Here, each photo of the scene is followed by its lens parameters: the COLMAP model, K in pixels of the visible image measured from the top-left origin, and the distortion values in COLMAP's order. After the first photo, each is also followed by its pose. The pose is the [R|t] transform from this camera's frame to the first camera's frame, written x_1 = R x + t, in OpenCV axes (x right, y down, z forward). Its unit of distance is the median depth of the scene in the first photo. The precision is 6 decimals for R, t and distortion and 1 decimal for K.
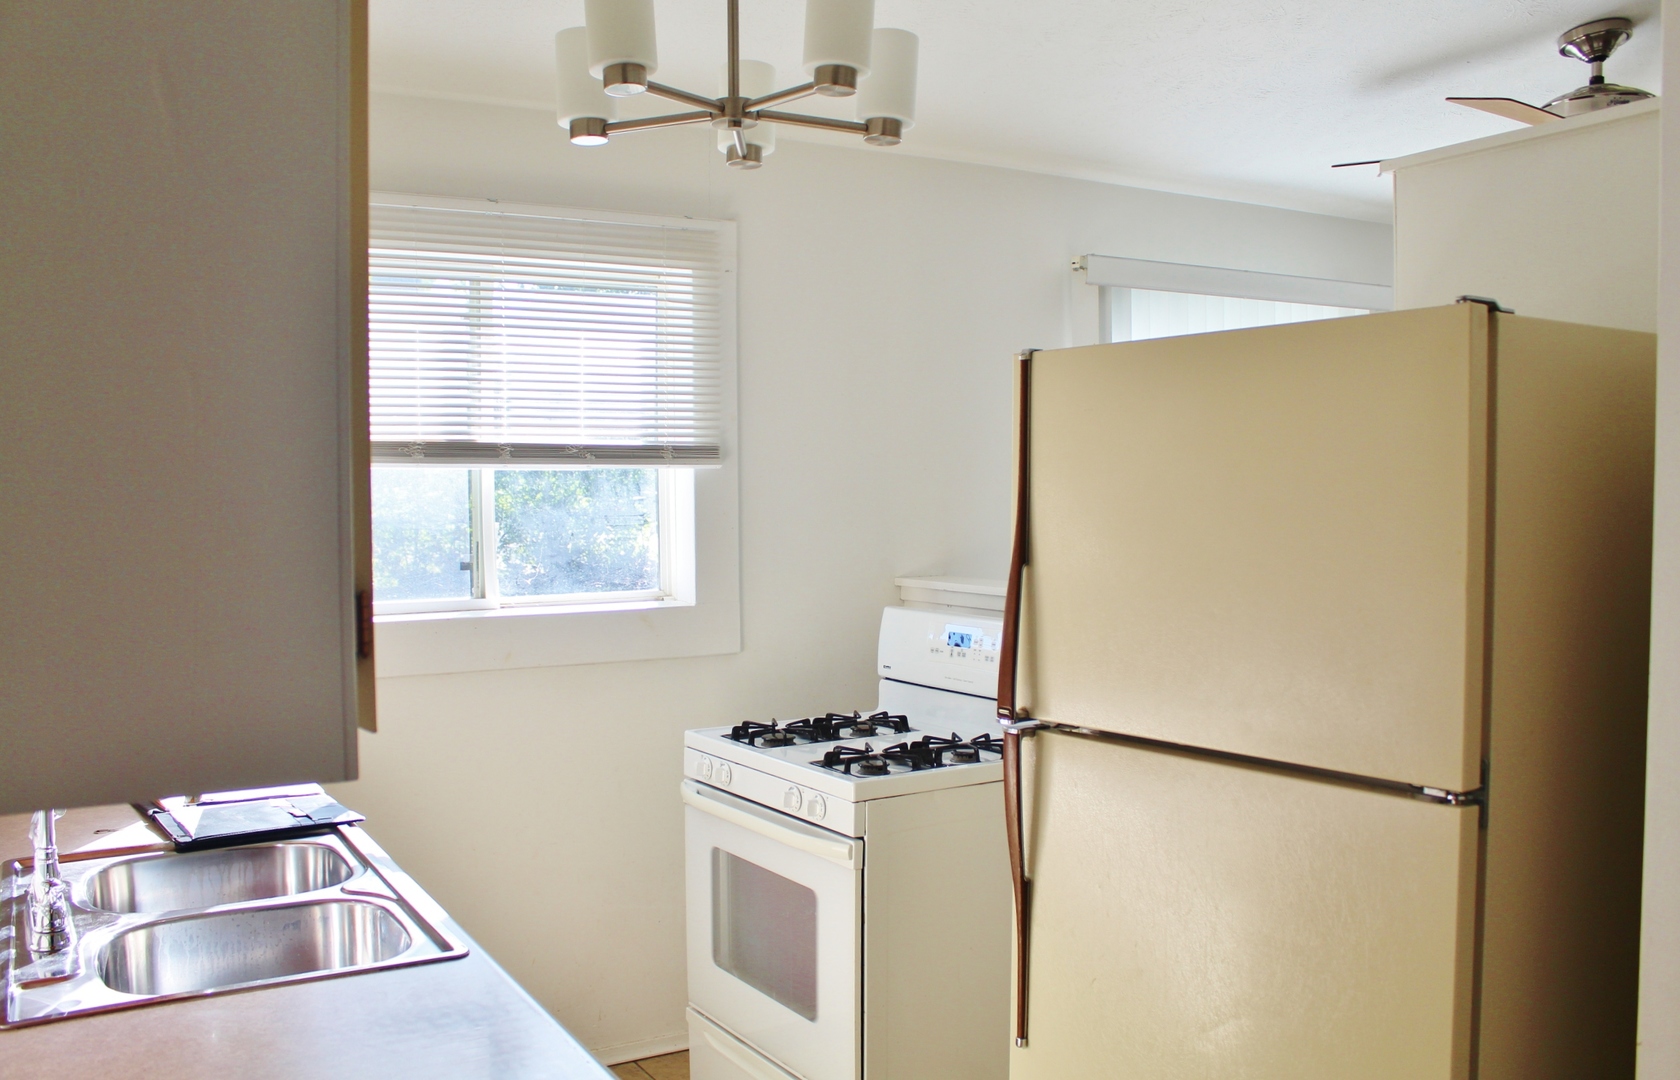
lens RADIAL K [[1457.6, 0, 840.0], [0, 1457.6, 540.0], [0, 0, 1]] dist [-0.149733, 0.004074]
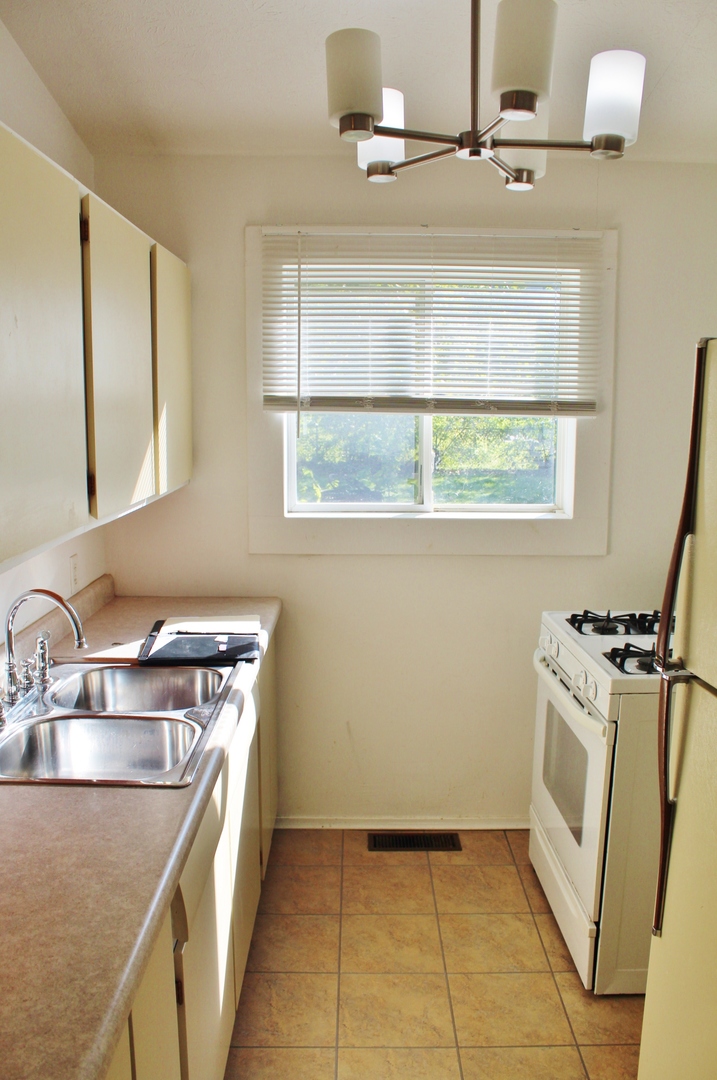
lens RADIAL K [[906.2, 0, 358.5], [0, 906.2, 540.0], [0, 0, 1]] dist [-0.168528, 0.149638]
pose [[0.859585, 0.090913, -0.502840, 0.165866], [-0.033024, 0.991872, 0.122876, -0.035069], [0.509924, -0.089017, 0.855601, 0.188785]]
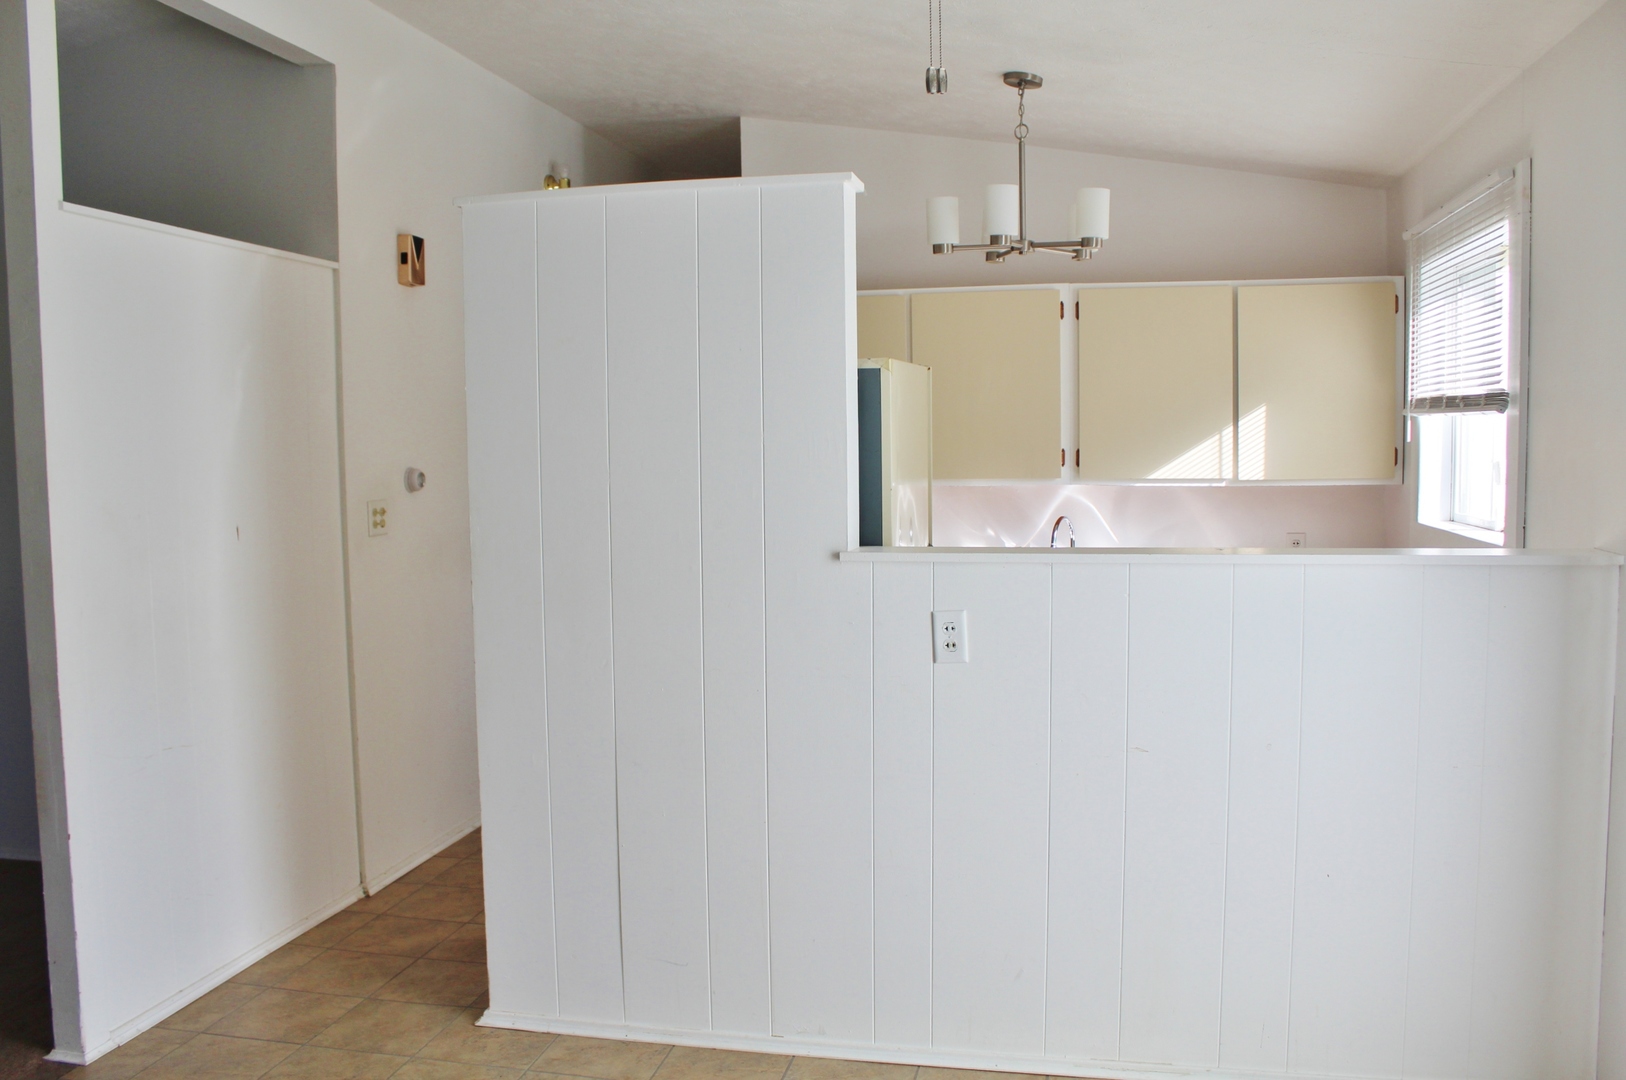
lens RADIAL K [[1364.3, 0, 813.0], [0, 1364.3, 540.0], [0, 0, 1]] dist [-0.168528, 0.149638]
pose [[-0.692778, 0.076734, -0.717057, 0.989017], [-0.004239, 0.993872, 0.110452, -0.067055], [0.721138, 0.079559, -0.688208, 1.405597]]
